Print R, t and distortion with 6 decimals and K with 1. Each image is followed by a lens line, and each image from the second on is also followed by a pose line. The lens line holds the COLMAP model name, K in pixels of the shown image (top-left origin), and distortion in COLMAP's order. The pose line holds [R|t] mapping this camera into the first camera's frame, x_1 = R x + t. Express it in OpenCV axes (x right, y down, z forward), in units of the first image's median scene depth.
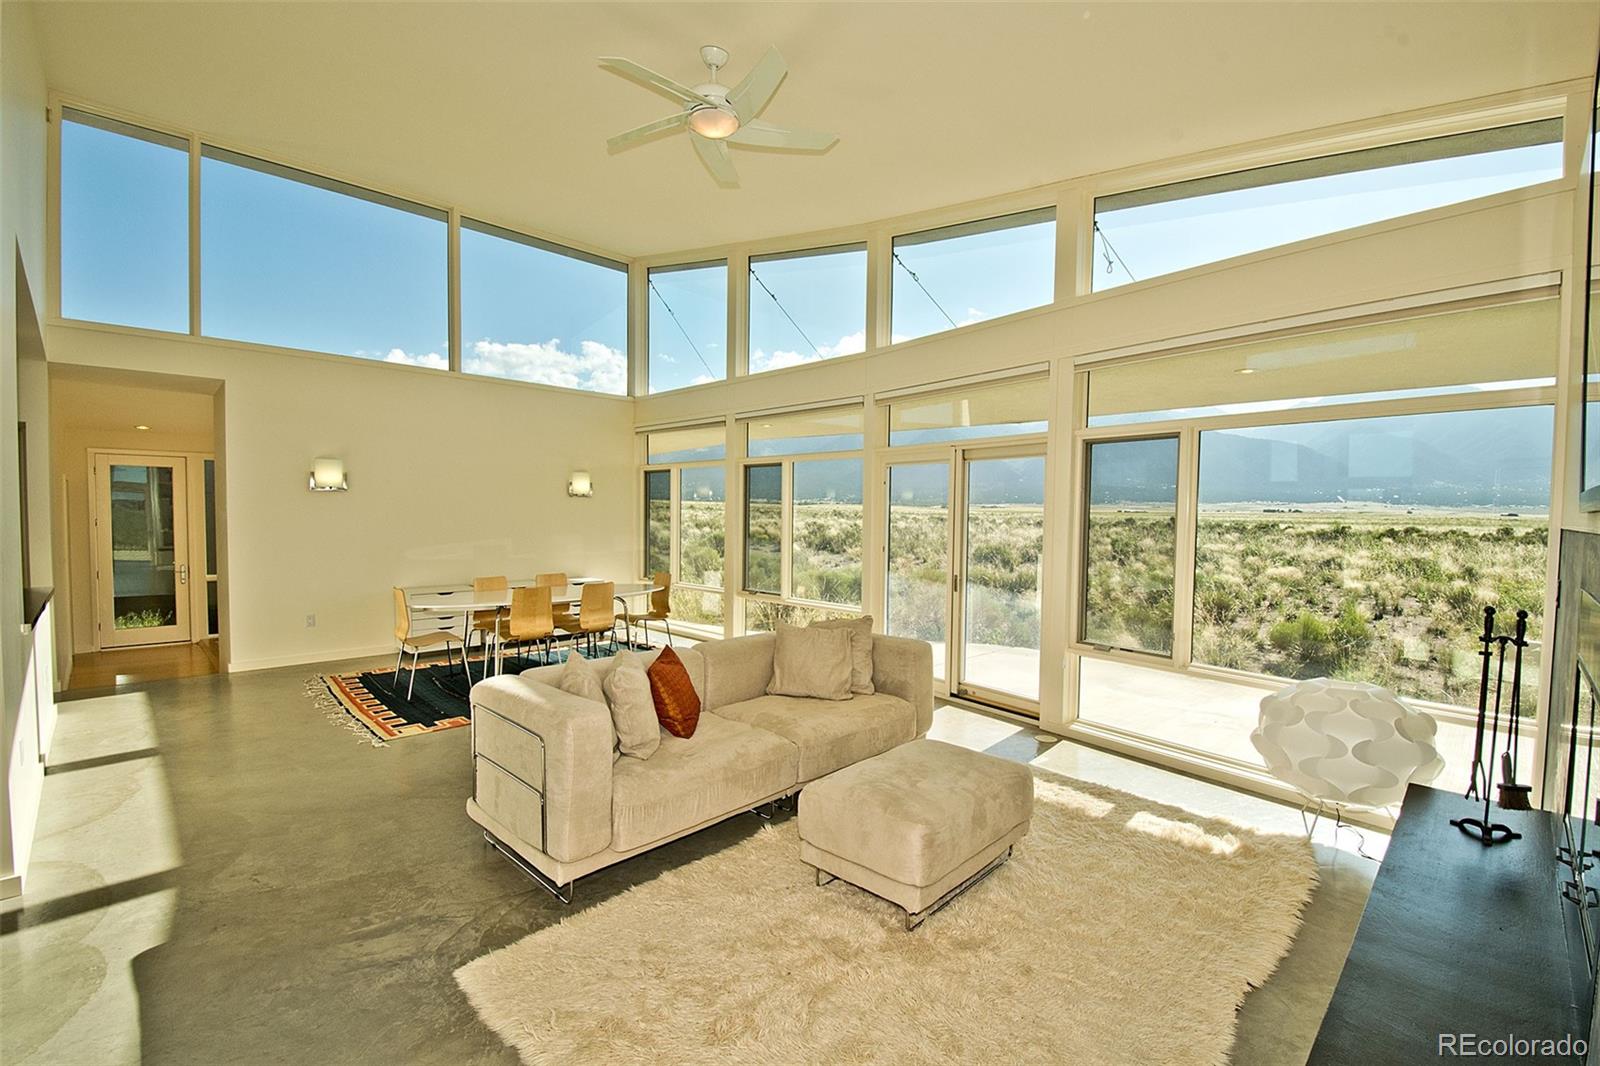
lens RADIAL K [[707.0, 0, 834.1], [0, 707.0, 540.2], [0, 0, 1]] dist [-0.001084, -0.000422]
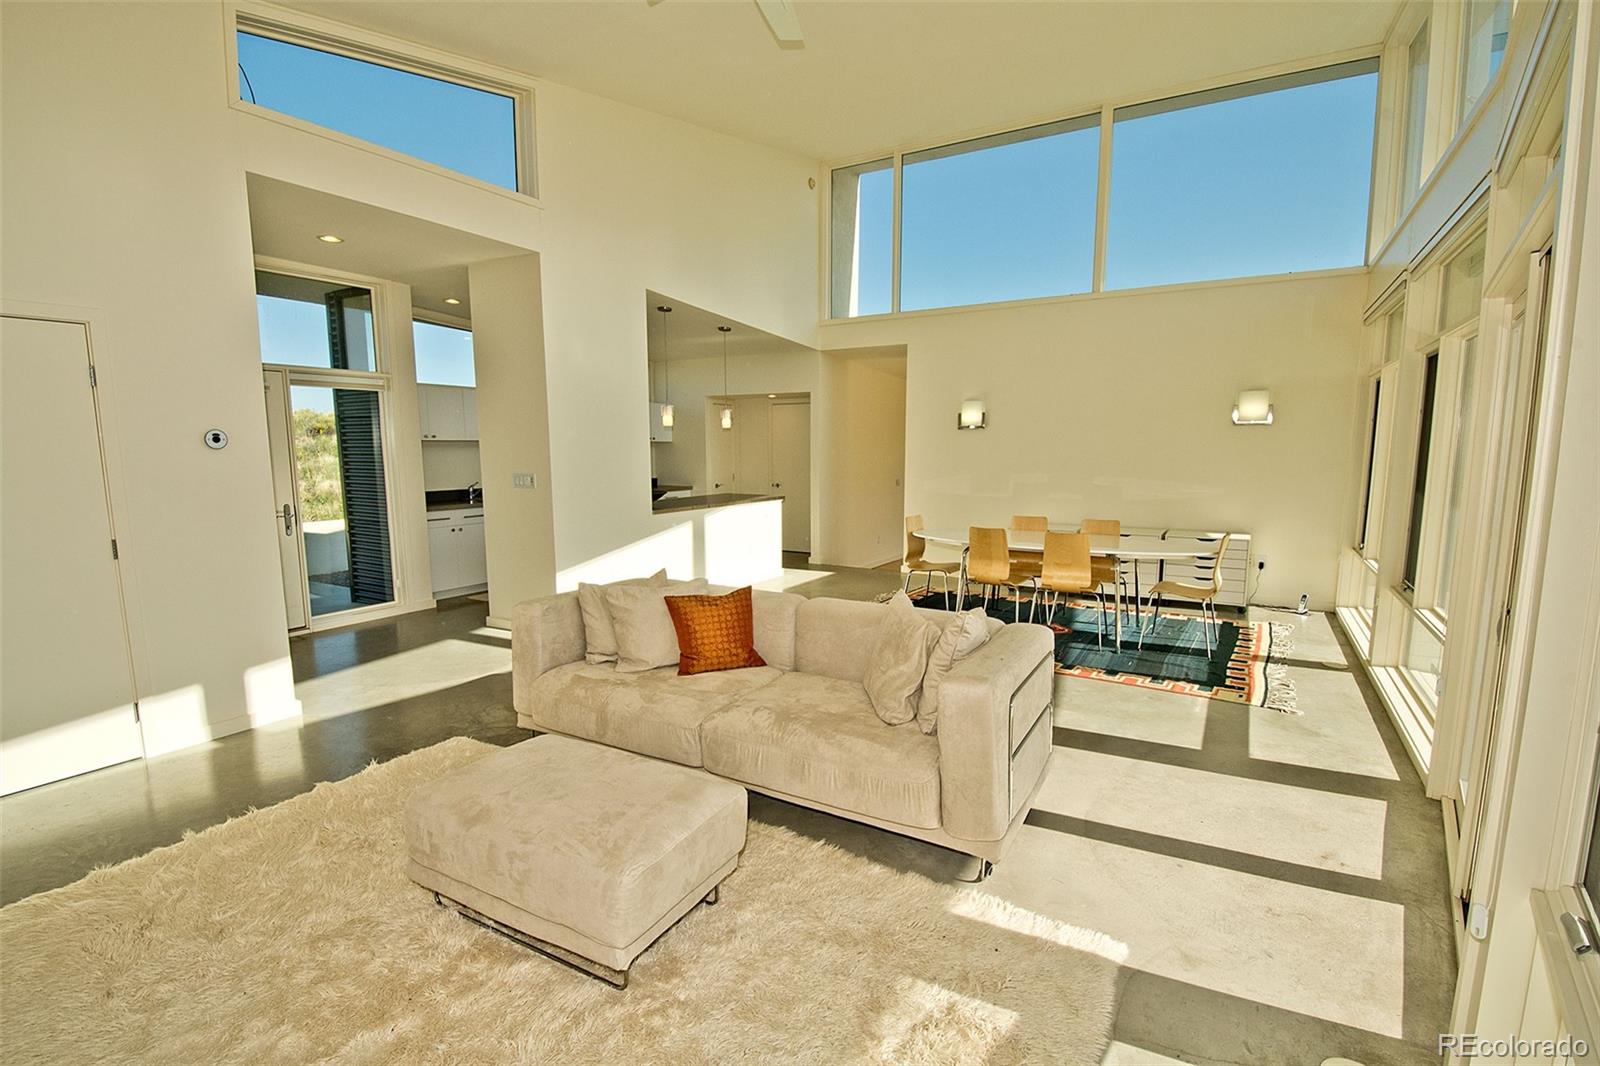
lens RADIAL K [[753.2, 0, 795.1], [0, 753.2, 538.3], [0, 0, 1]] dist [0.003765, -0.011440]
pose [[0.222752, 0.111588, -0.968468, 0.293199], [-0.032696, 0.993724, 0.106978, -0.011822], [0.974327, 0.007836, 0.225003, 0.325083]]
